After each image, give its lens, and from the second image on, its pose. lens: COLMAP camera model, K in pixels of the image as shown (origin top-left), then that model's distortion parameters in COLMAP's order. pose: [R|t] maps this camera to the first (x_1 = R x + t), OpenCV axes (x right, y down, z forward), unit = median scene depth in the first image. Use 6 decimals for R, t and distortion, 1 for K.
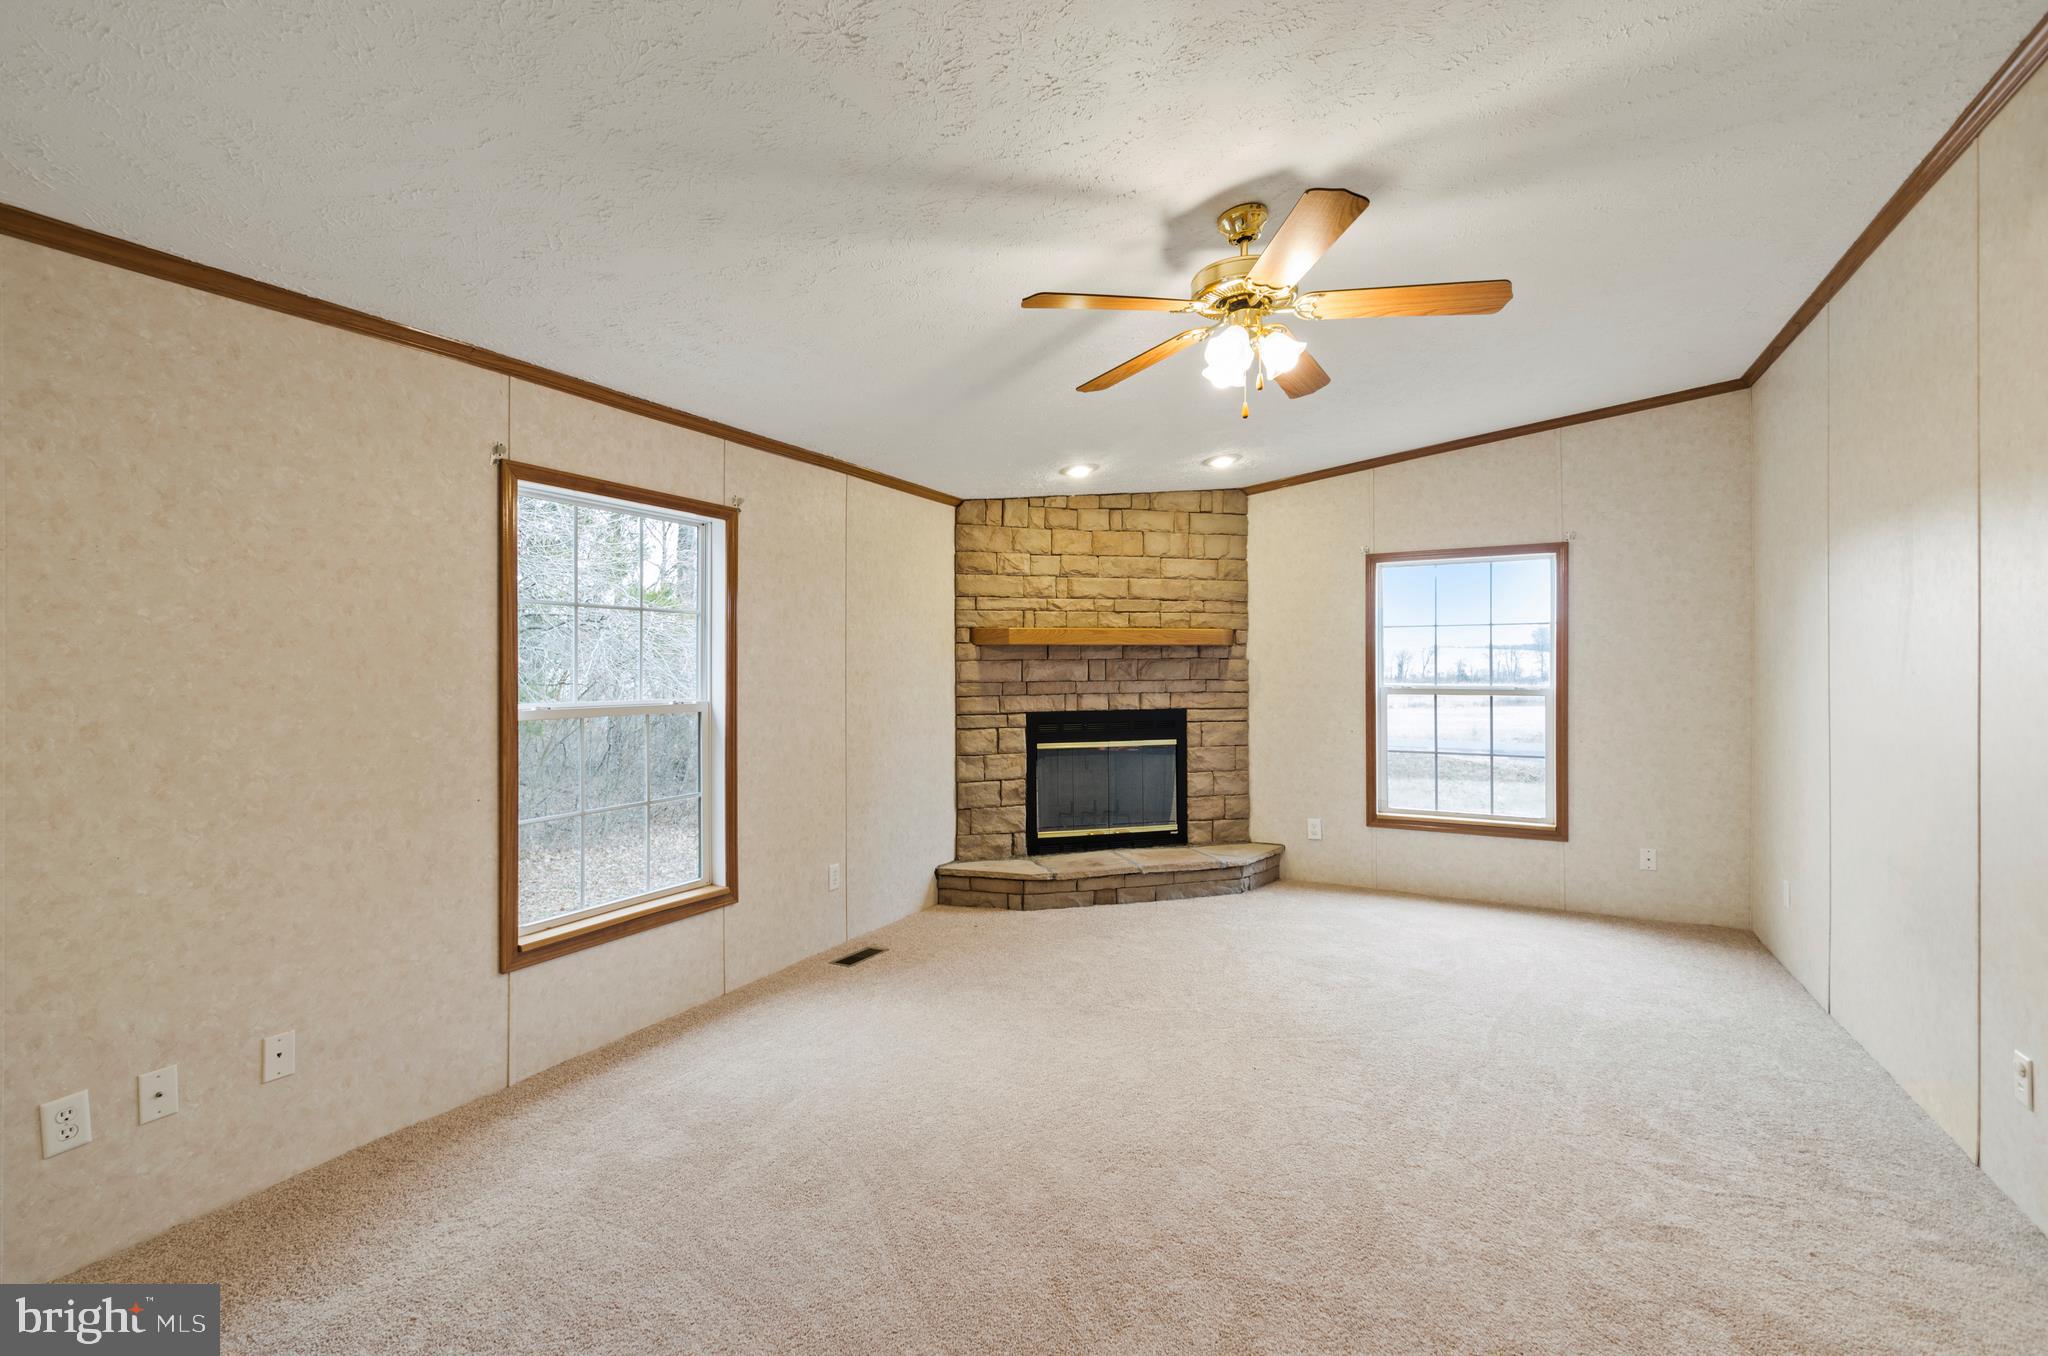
lens RADIAL K [[923.6, 0, 1013.2], [0, 923.6, 662.2], [0, 0, 1]] dist [0.000356, 0.000201]
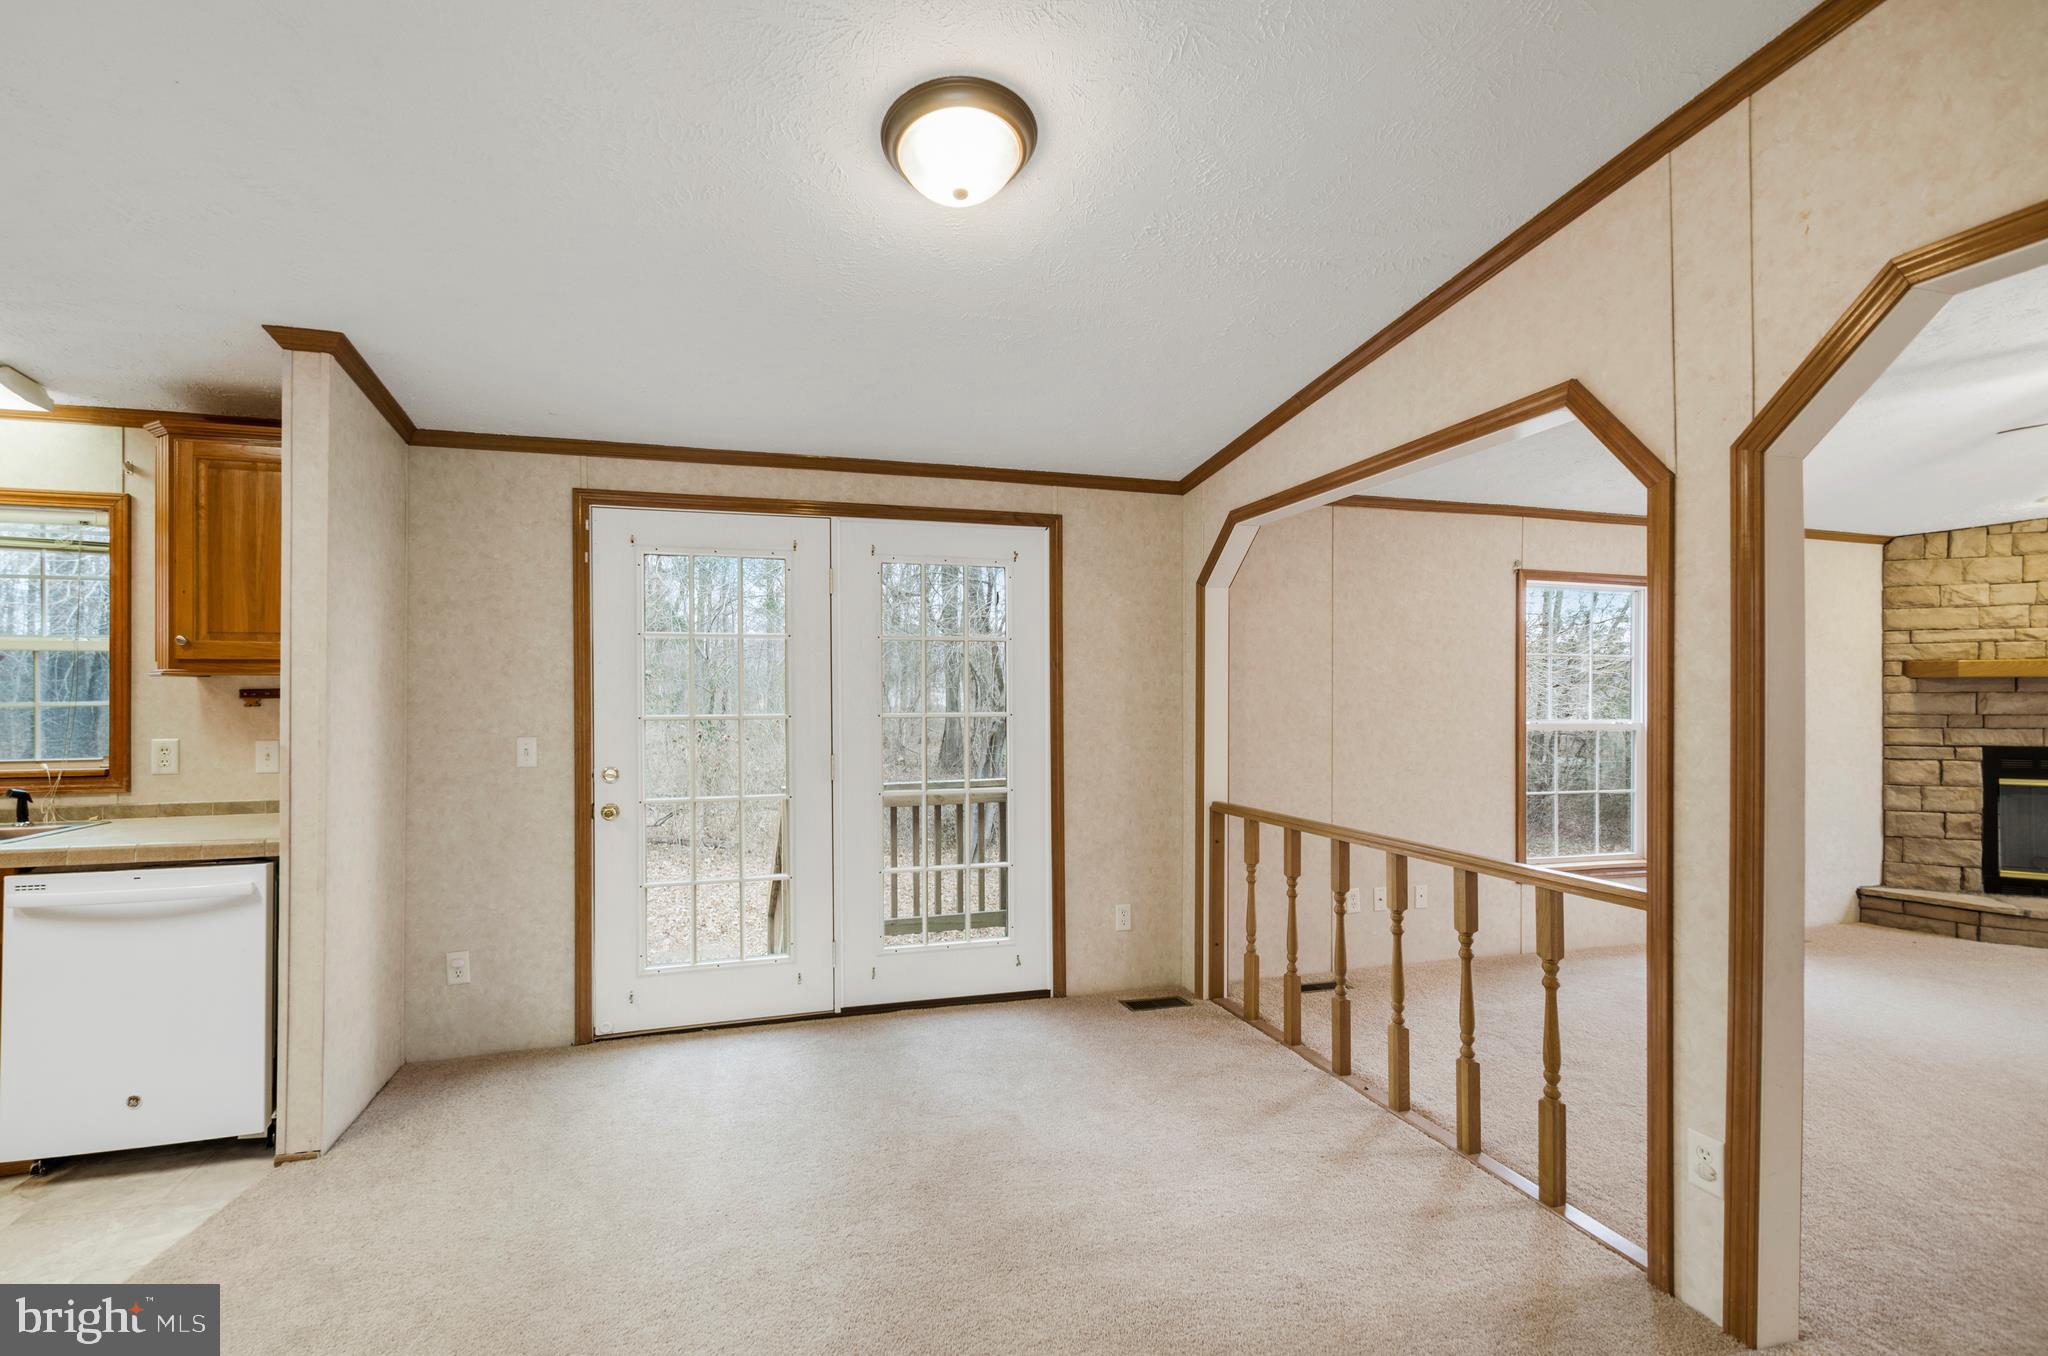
lens RADIAL K [[906.0, 0, 1008.1], [0, 906.0, 696.7], [0, 0, 1]] dist [0.002046, 0.001016]
pose [[0.698325, 0.003488, -0.715772, -0.017798], [-0.002670, 0.999994, 0.002269, 0.002803], [0.715775, 0.000326, 0.698330, -0.414789]]
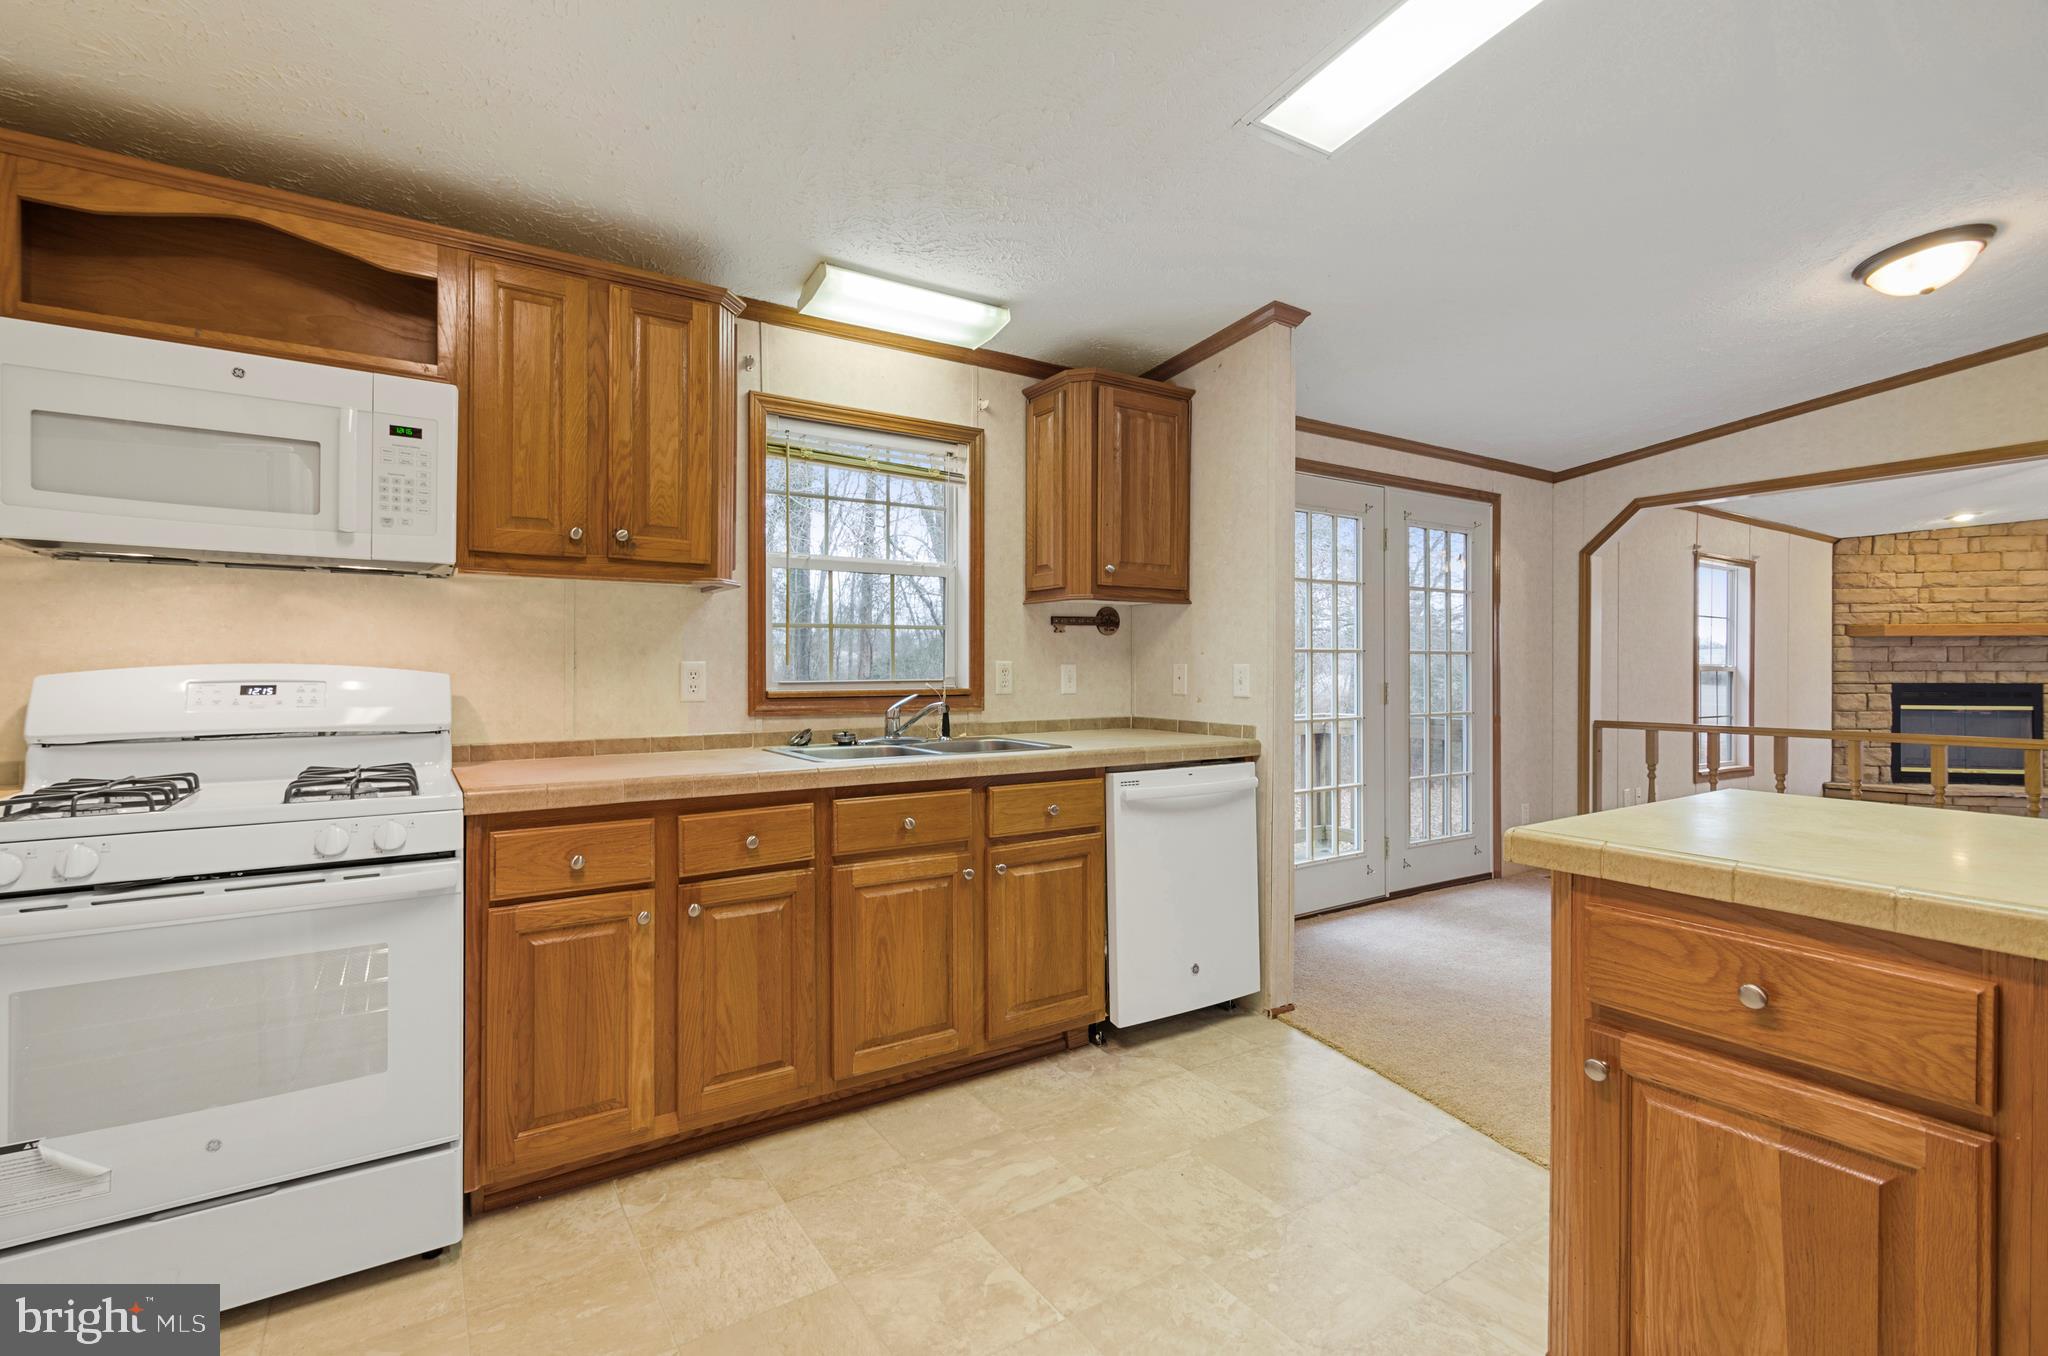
lens RADIAL K [[922.5, 0, 977.9], [0, 922.5, 667.0], [0, 0, 1]] dist [-0.002110, -0.000793]
pose [[0.869008, 0.006641, -0.494753, -0.519232], [-0.006516, 0.999977, 0.001976, 0.035984], [0.494755, 0.001507, 0.869031, -0.957899]]
